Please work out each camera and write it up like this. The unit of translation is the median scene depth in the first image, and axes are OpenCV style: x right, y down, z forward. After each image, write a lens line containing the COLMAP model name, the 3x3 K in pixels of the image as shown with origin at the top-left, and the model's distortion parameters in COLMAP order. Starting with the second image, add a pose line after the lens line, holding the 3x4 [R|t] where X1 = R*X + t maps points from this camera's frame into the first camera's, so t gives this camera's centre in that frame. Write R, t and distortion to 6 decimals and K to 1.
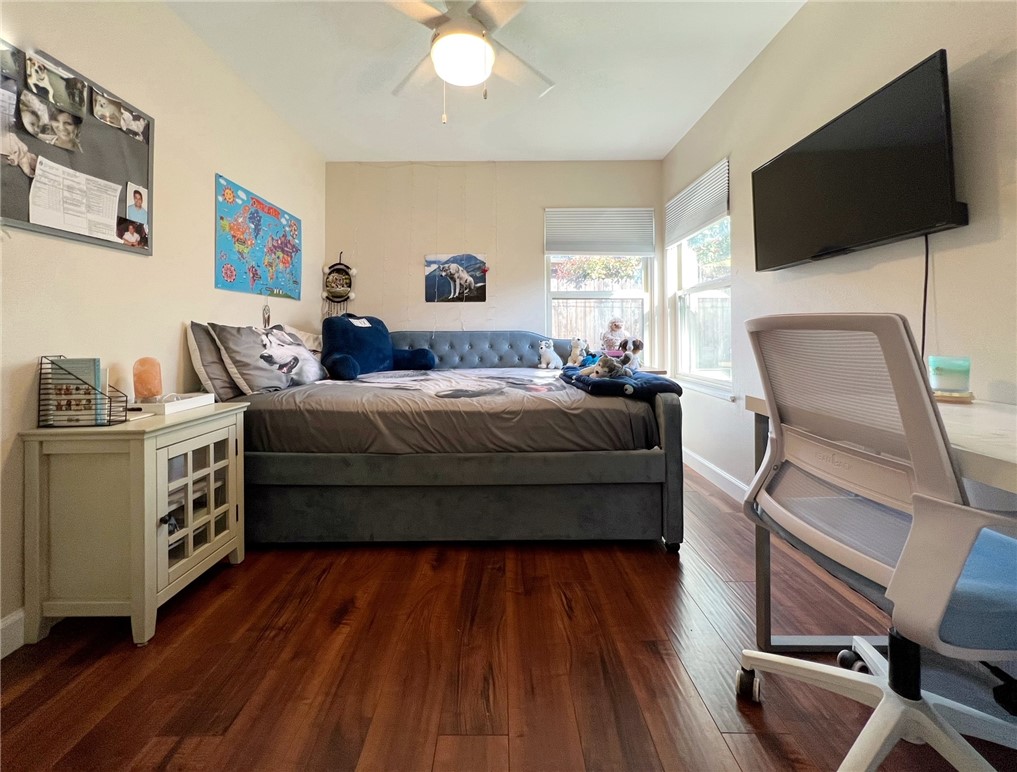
lens RADIAL K [[411.3, 0, 506.2], [0, 411.3, 336.4], [0, 0, 1]] dist [-0.001883, -0.000252]
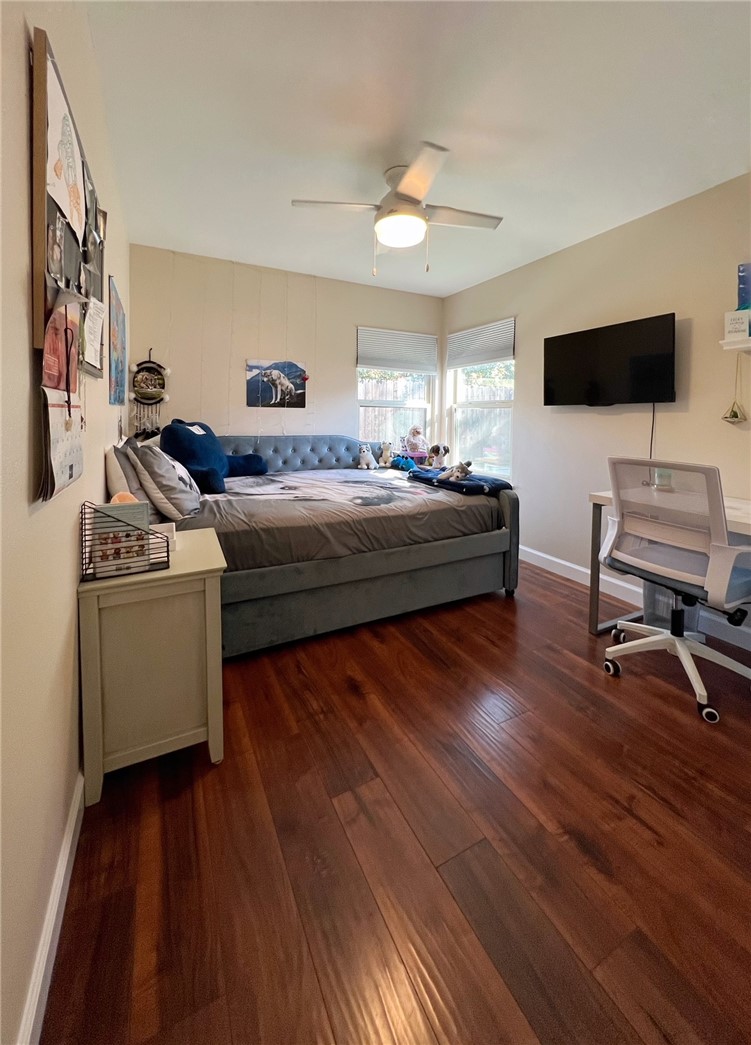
lens RADIAL K [[411.1, 0, 375.4], [0, 411.1, 441.4], [0, 0, 1]] dist [0.000600, 0.000018]
pose [[0.889418, -0.011877, 0.456939, -0.543485], [-0.015437, 0.998312, 0.055997, -0.086080], [-0.456833, -0.056859, 0.887733, -0.054954]]
